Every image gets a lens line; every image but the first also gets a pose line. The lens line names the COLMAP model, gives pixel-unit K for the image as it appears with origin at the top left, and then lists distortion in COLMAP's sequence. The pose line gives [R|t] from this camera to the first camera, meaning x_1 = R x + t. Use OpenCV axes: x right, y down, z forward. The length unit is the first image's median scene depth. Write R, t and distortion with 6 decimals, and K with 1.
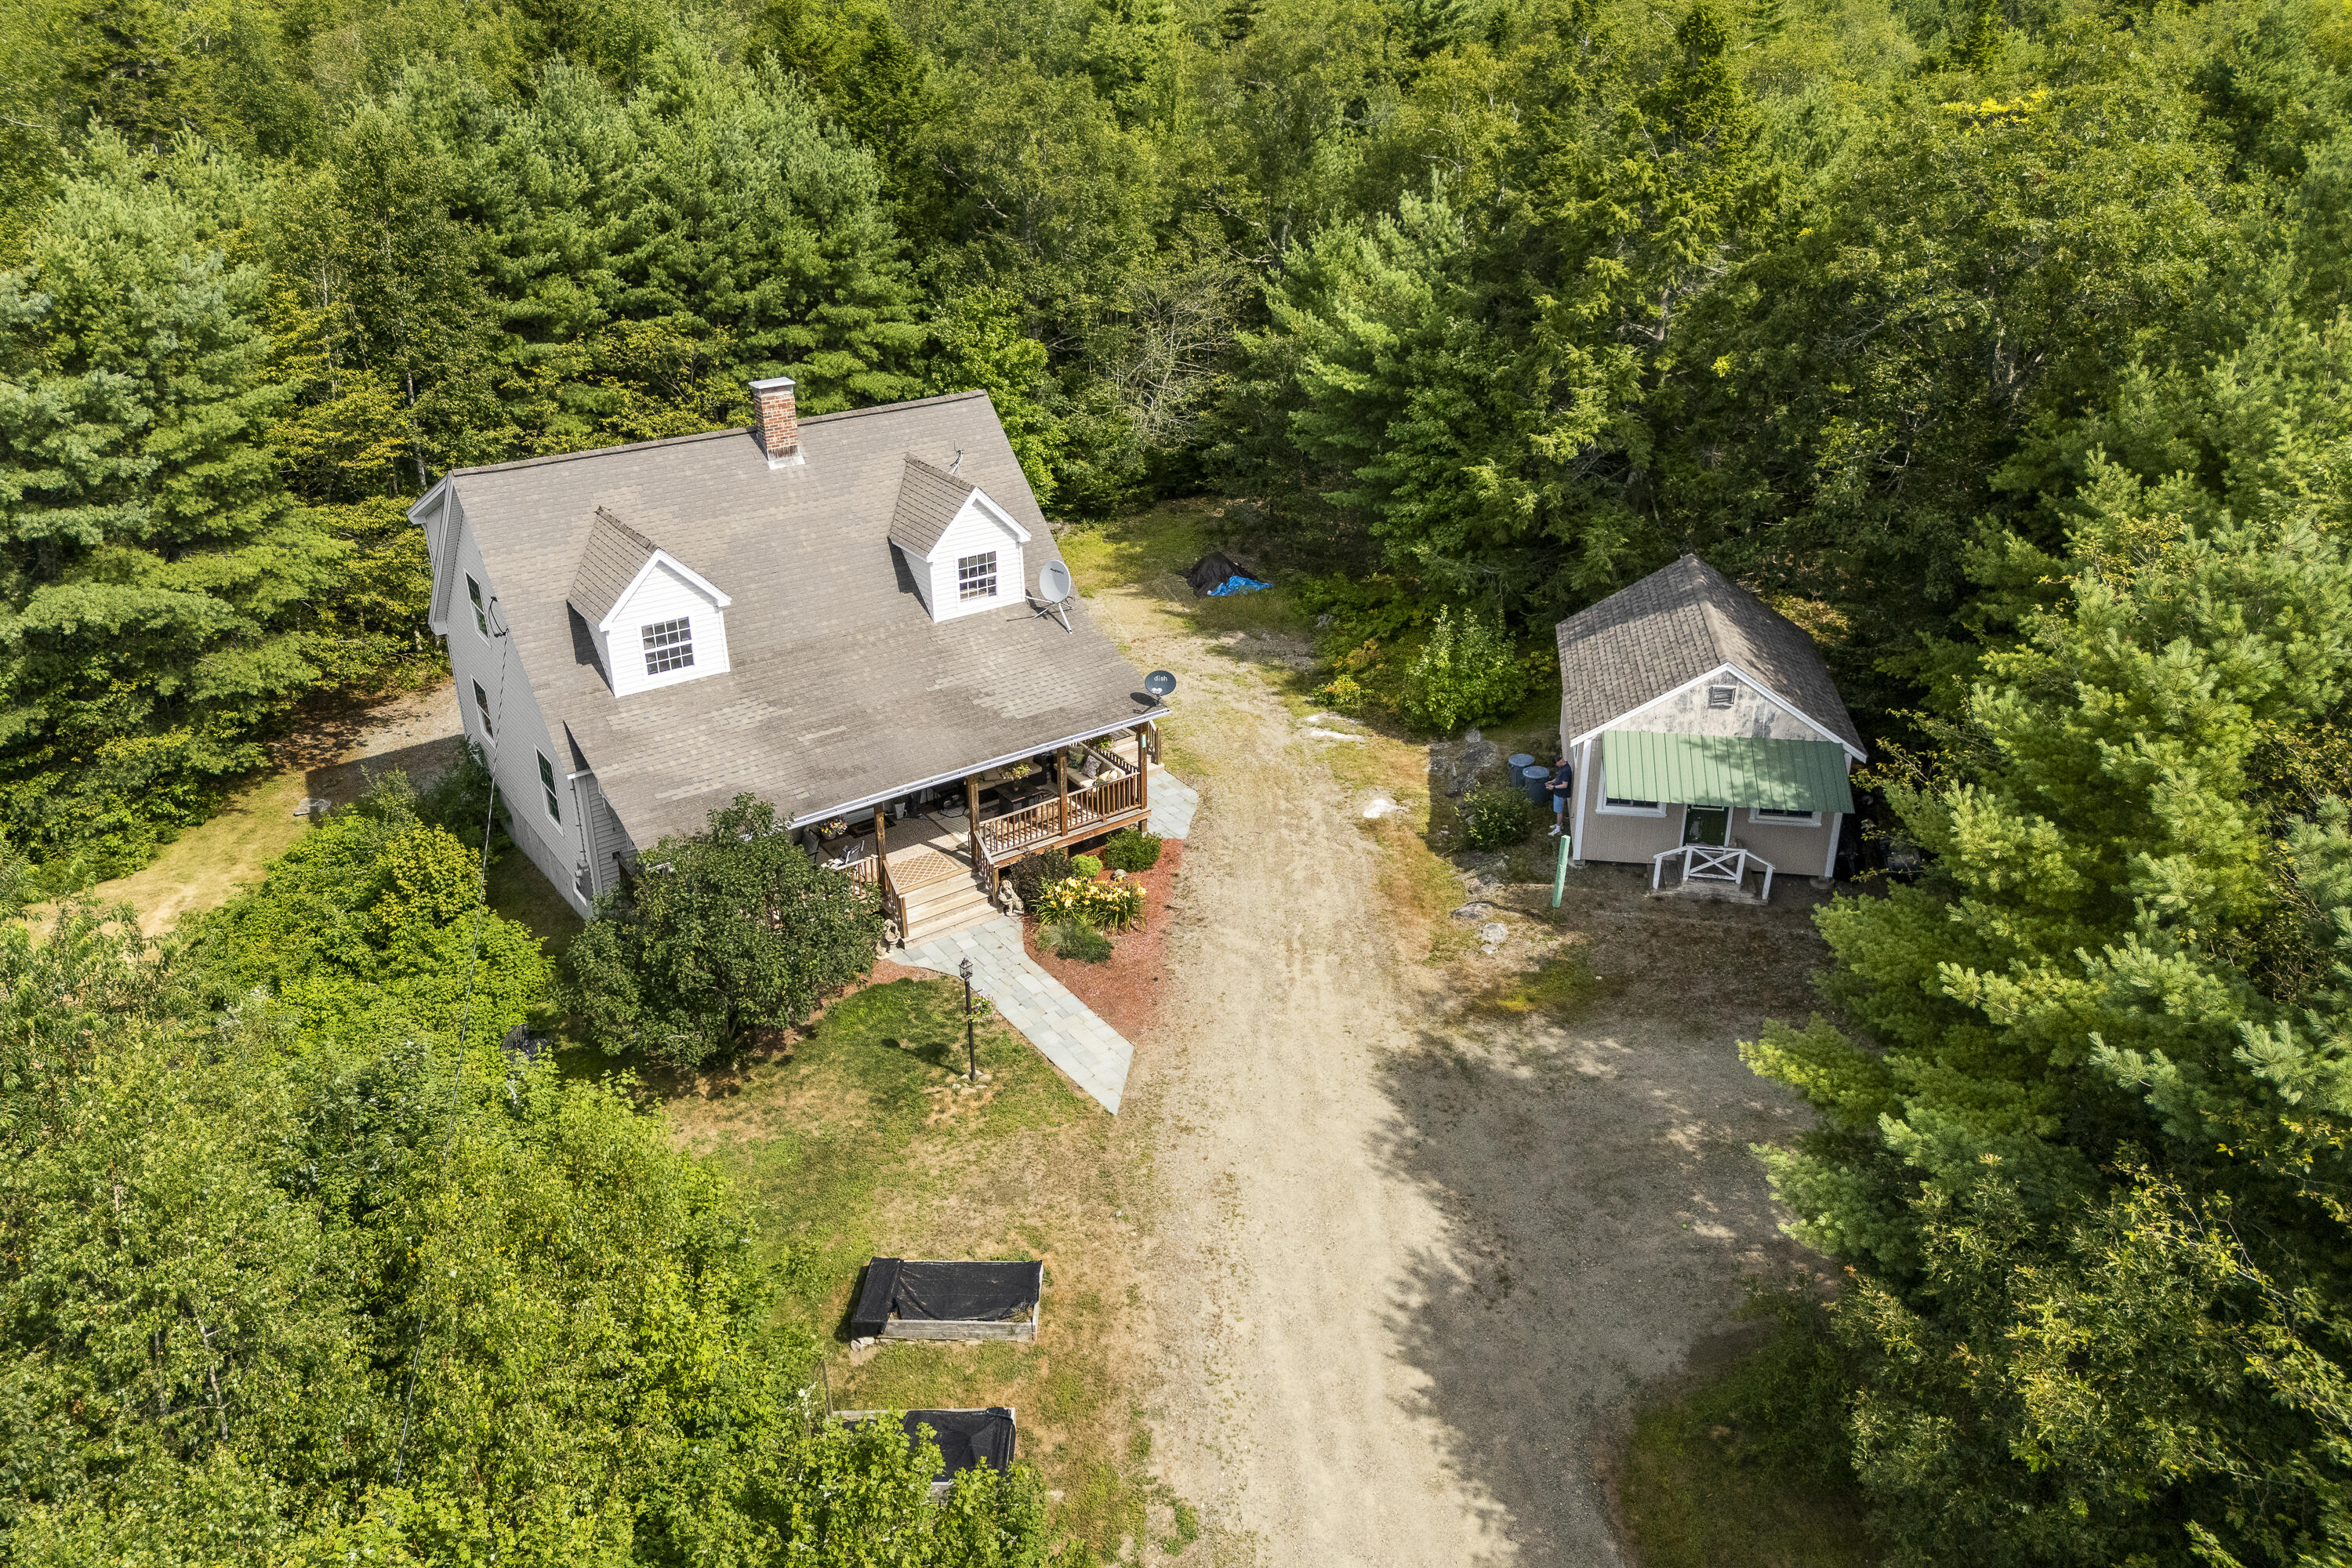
lens RADIAL K [[1709.9, 0, 1173.9], [0, 1709.9, 711.2], [0, 0, 1]] dist [0.060313, -0.005249]
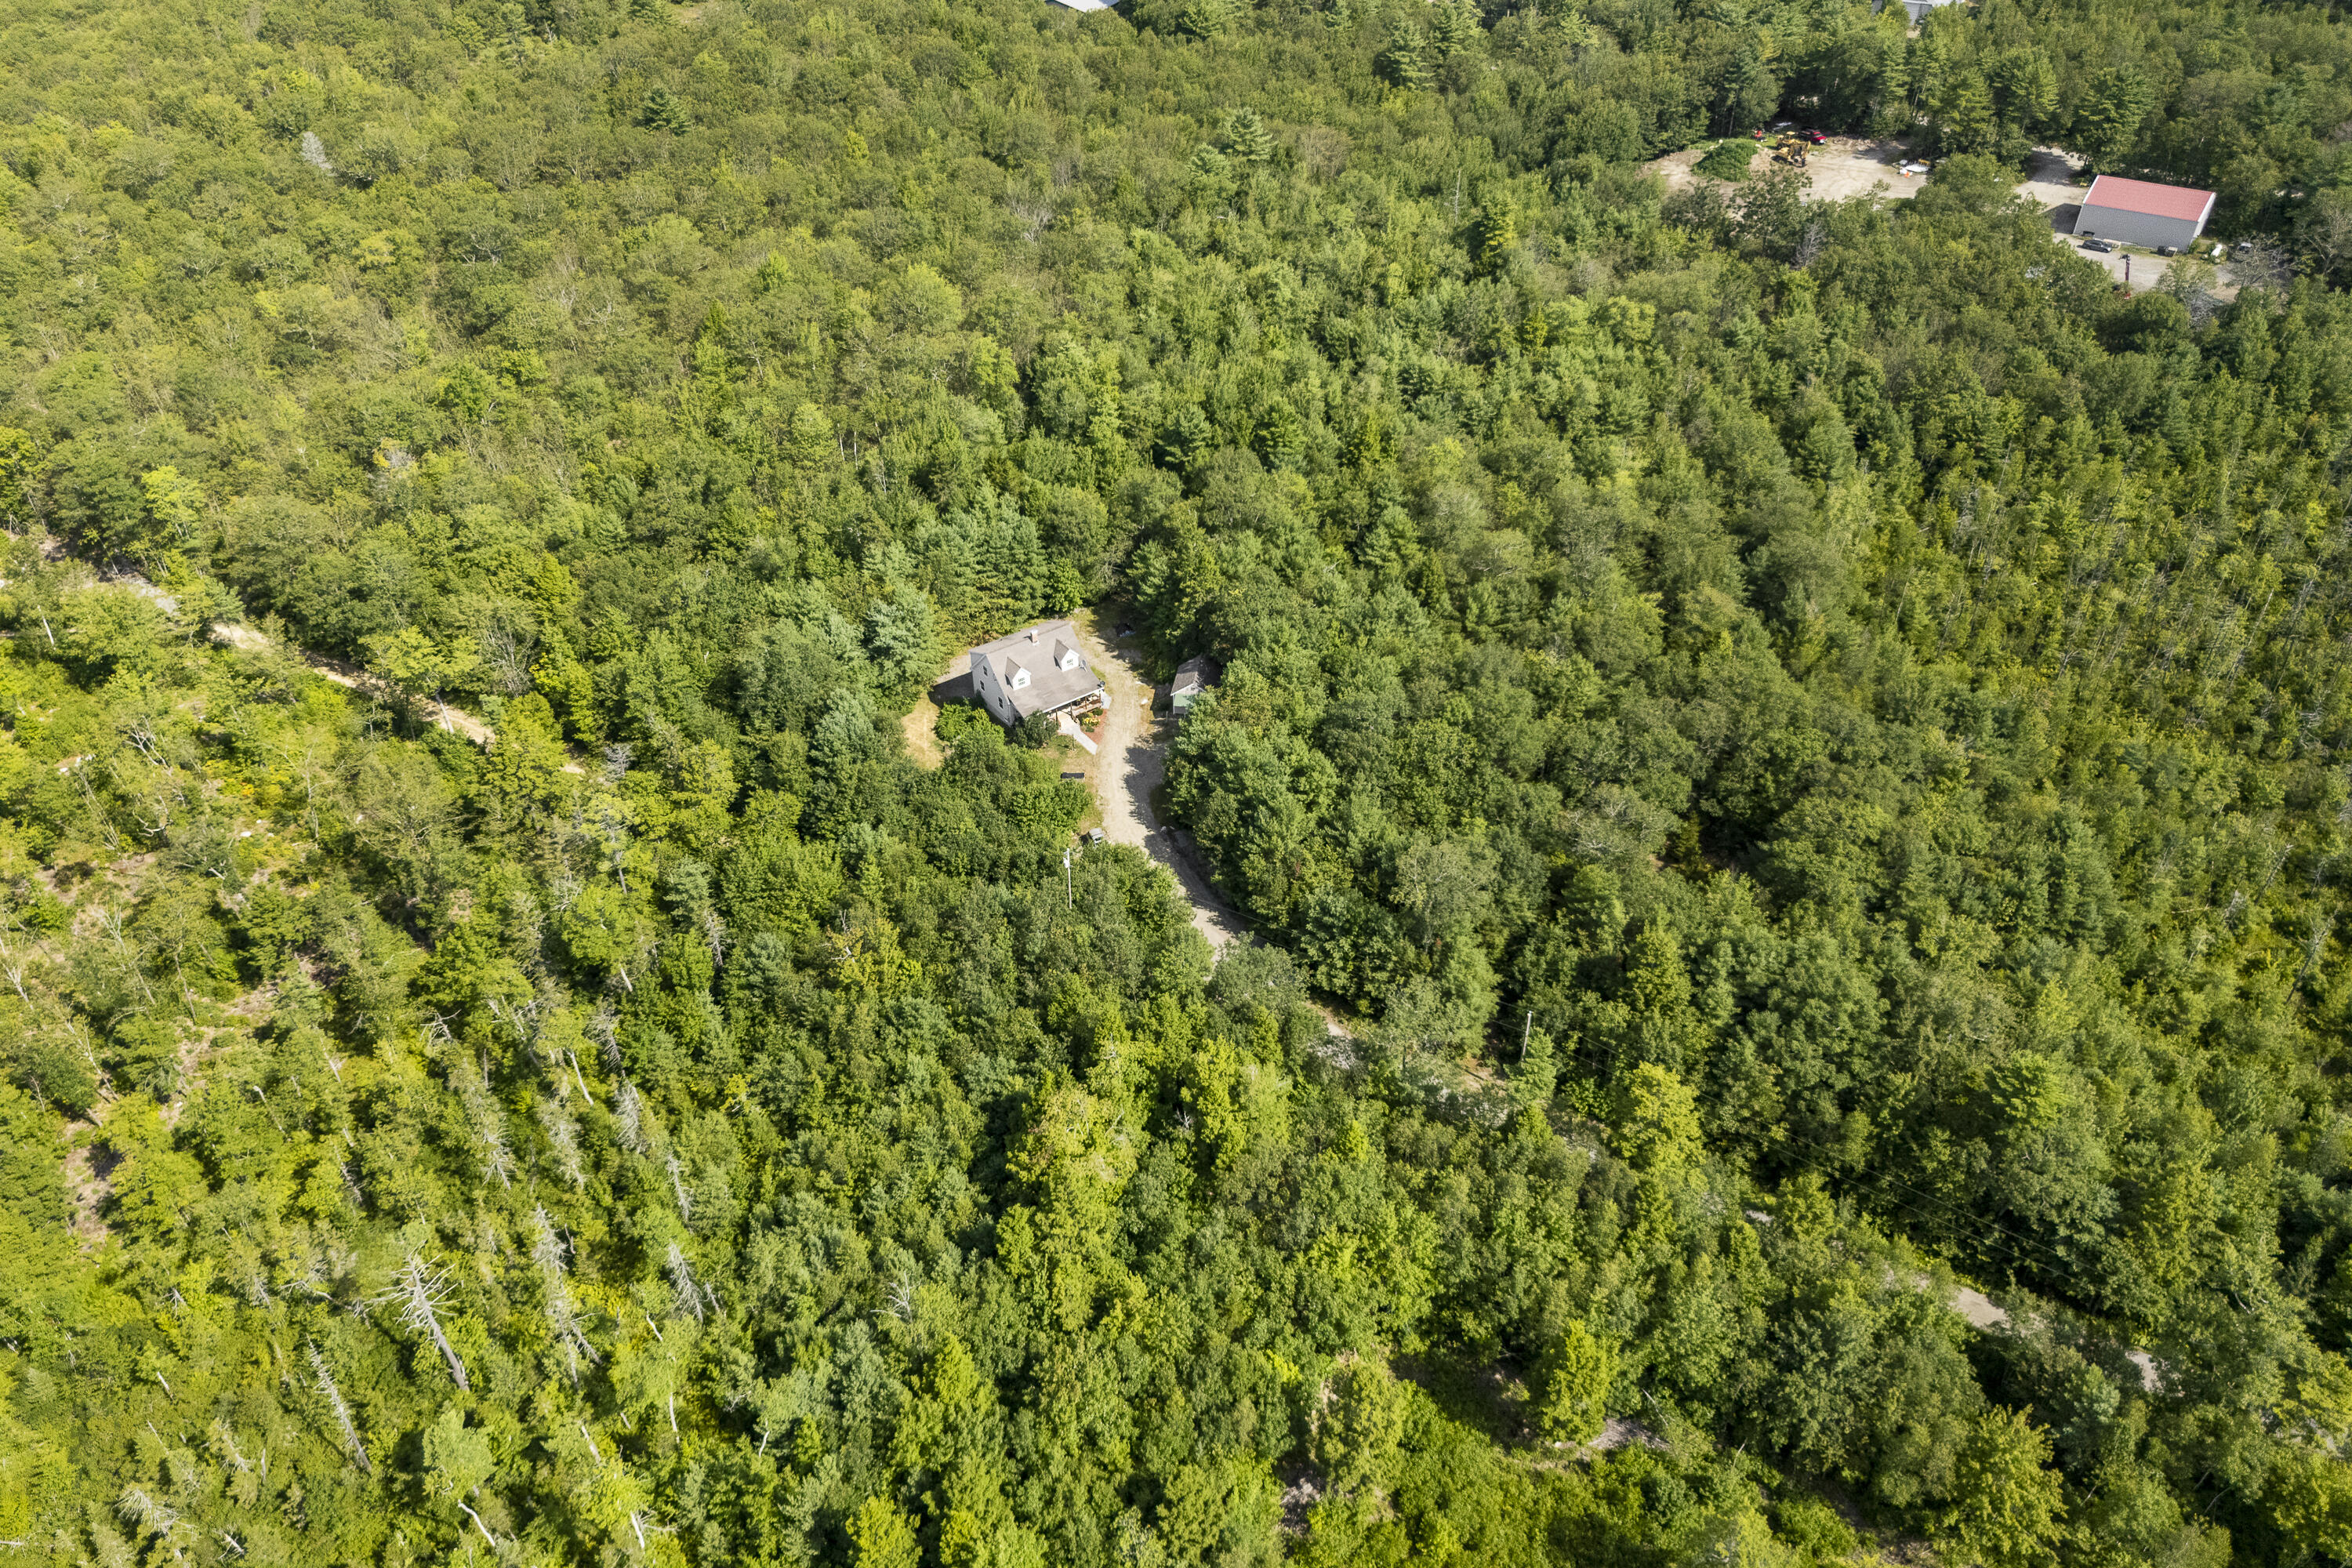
lens RADIAL K [[1704.1, 0, 1176.0], [0, 1704.1, 784.0], [0, 0, 1]] dist [0.112443, -0.087548]
pose [[0.999957, -0.003379, -0.008604, 0.306020], [0.005273, 0.973030, 0.230618, -1.068807], [0.007593, -0.230653, 0.973006, -4.937257]]
